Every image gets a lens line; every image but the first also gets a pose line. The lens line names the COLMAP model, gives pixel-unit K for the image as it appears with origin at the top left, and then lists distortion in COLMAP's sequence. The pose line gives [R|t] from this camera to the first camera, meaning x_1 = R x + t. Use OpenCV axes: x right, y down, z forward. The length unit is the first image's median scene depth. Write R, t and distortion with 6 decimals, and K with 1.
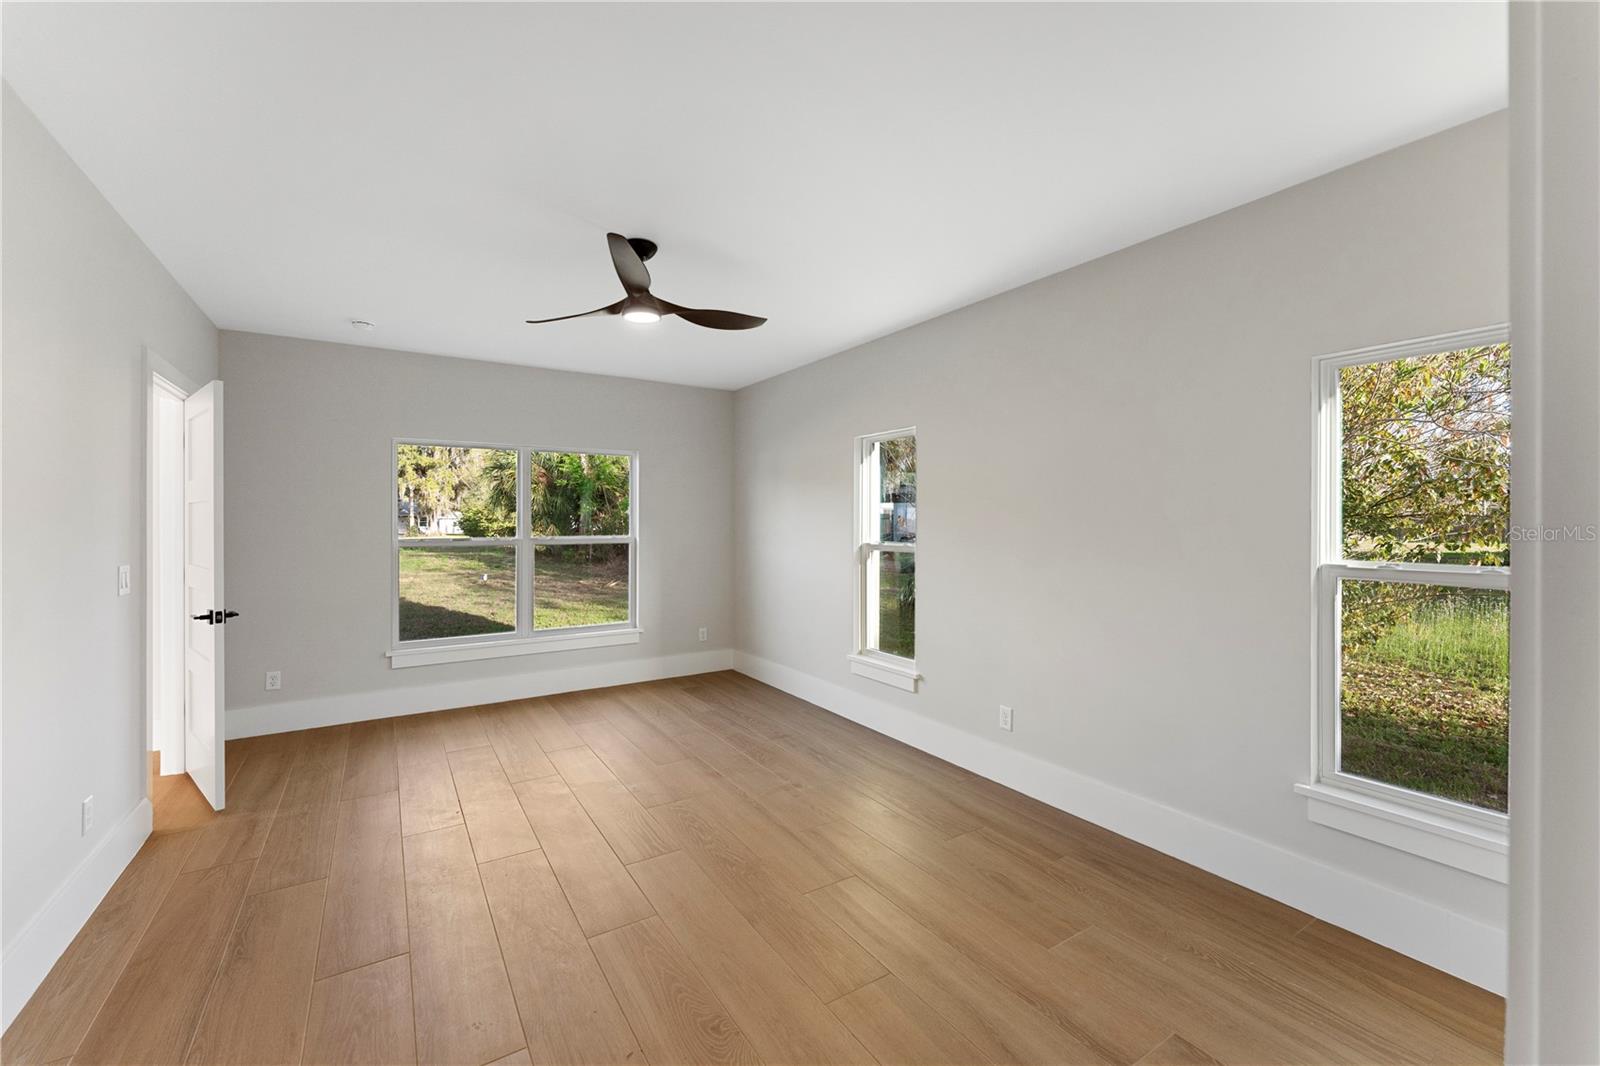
lens RADIAL K [[648.6, 0, 798.2], [0, 648.6, 518.1], [0, 0, 1]] dist [0.002451, -0.000132]
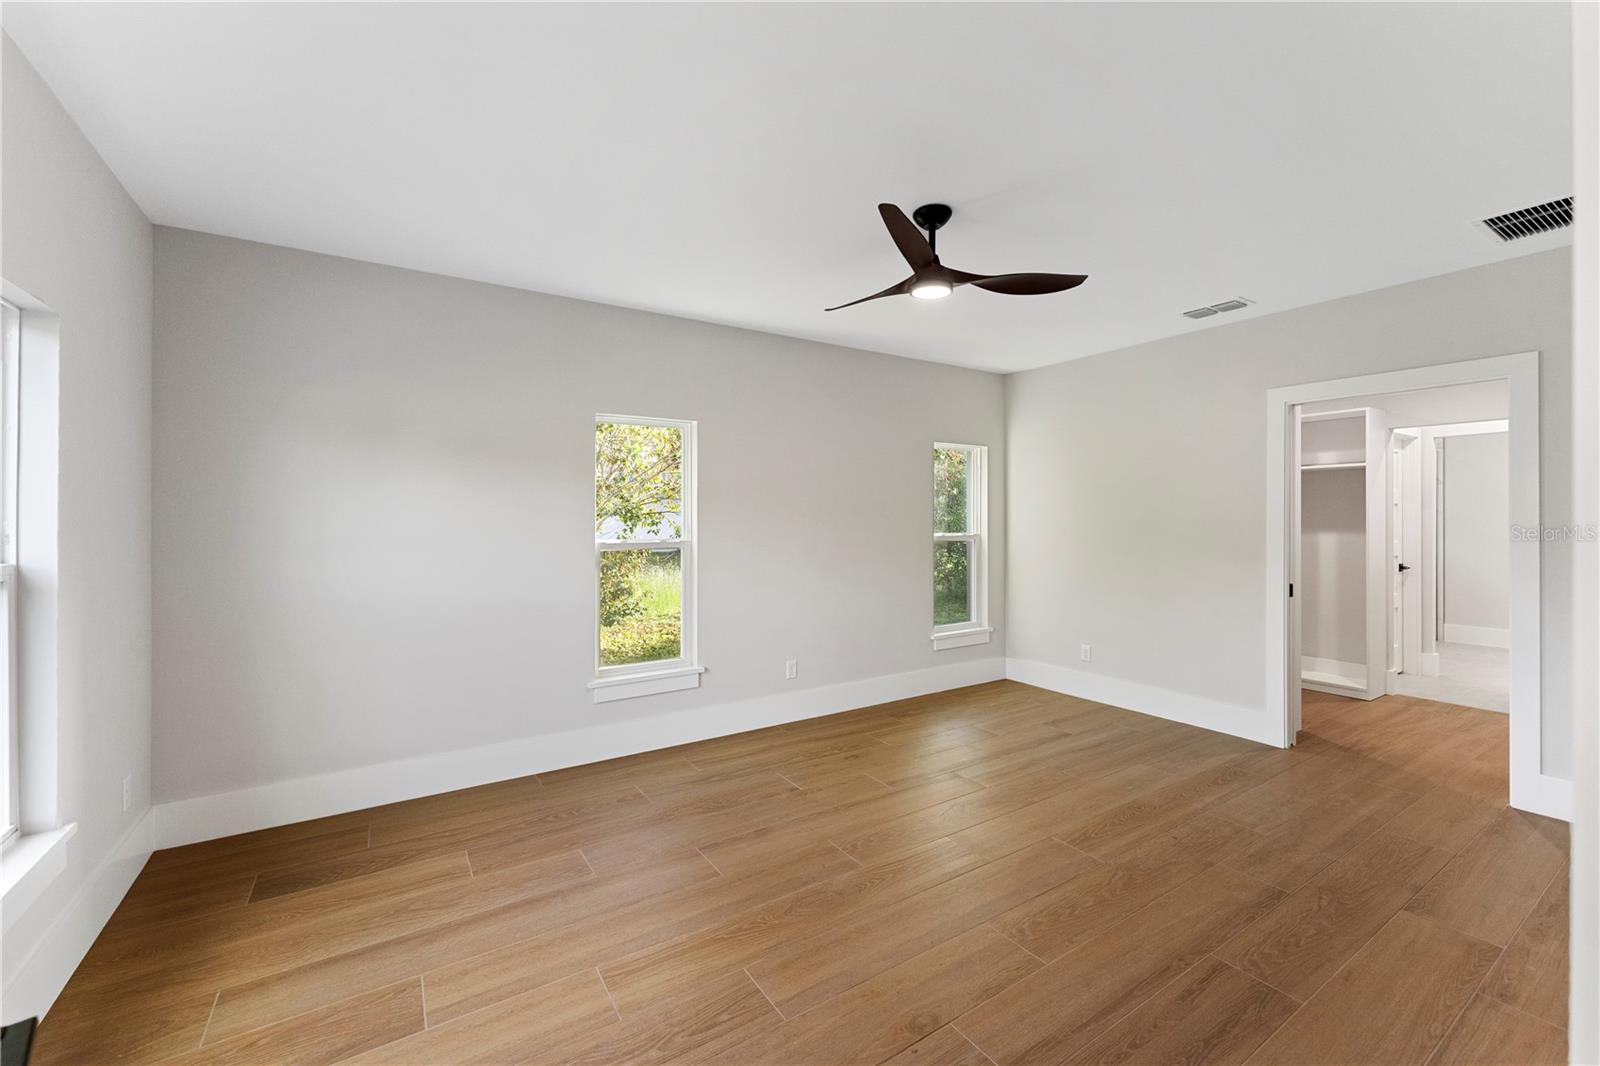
lens RADIAL K [[648.6, 0, 798.2], [0, 648.6, 518.1], [0, 0, 1]] dist [0.002451, -0.000132]
pose [[-0.003482, -0.001006, 0.999993, -0.956669], [-0.002118, 0.999997, 0.000999, 0.008097], [-0.999992, -0.002115, -0.003484, 0.988893]]
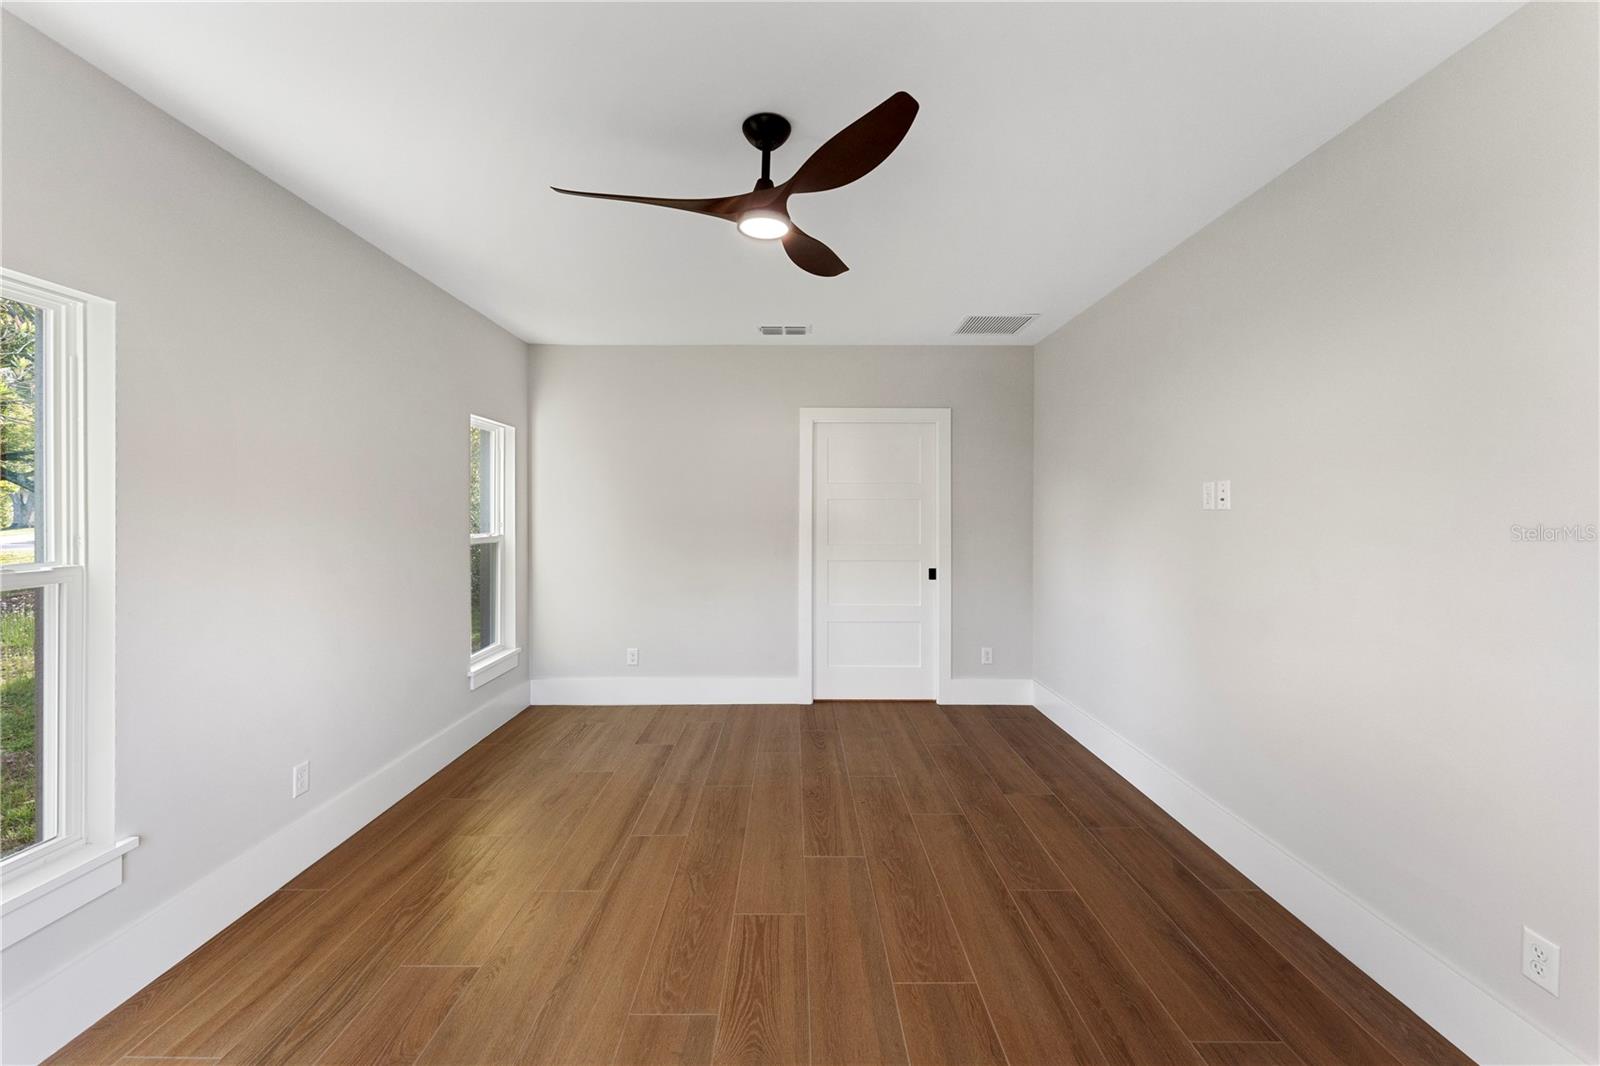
lens RADIAL K [[648.6, 0, 798.2], [0, 648.6, 518.1], [0, 0, 1]] dist [0.002451, -0.000132]
pose [[-0.843679, -0.005761, 0.536817, -0.545518], [-0.004584, 0.999983, 0.003527, 0.008253], [-0.536828, 0.000515, -0.843691, 1.313147]]
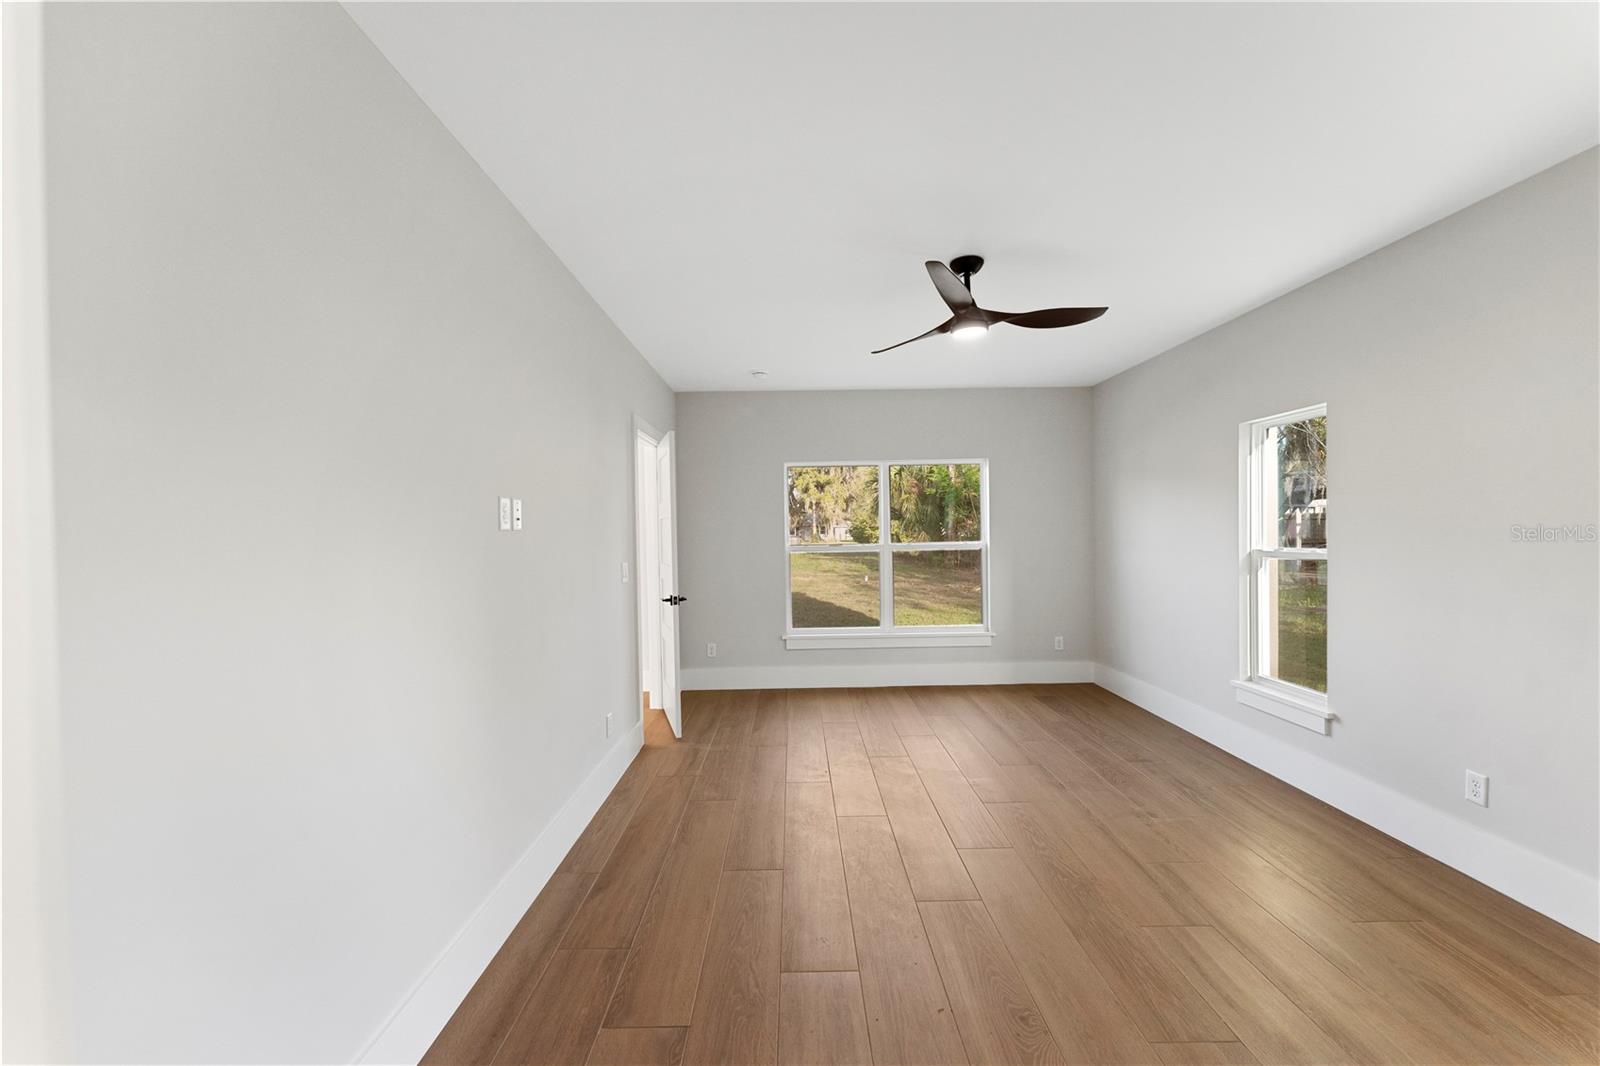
lens RADIAL K [[640.4, 0, 800.0], [0, 640.4, 533.0], [0, 0, 1]] dist [0.002813, -0.000126]
pose [[0.845939, -0.010179, -0.533182, 0.063286], [0.017405, 0.999812, 0.008526, 0.000428], [0.532995, -0.016492, 0.845957, -0.018633]]
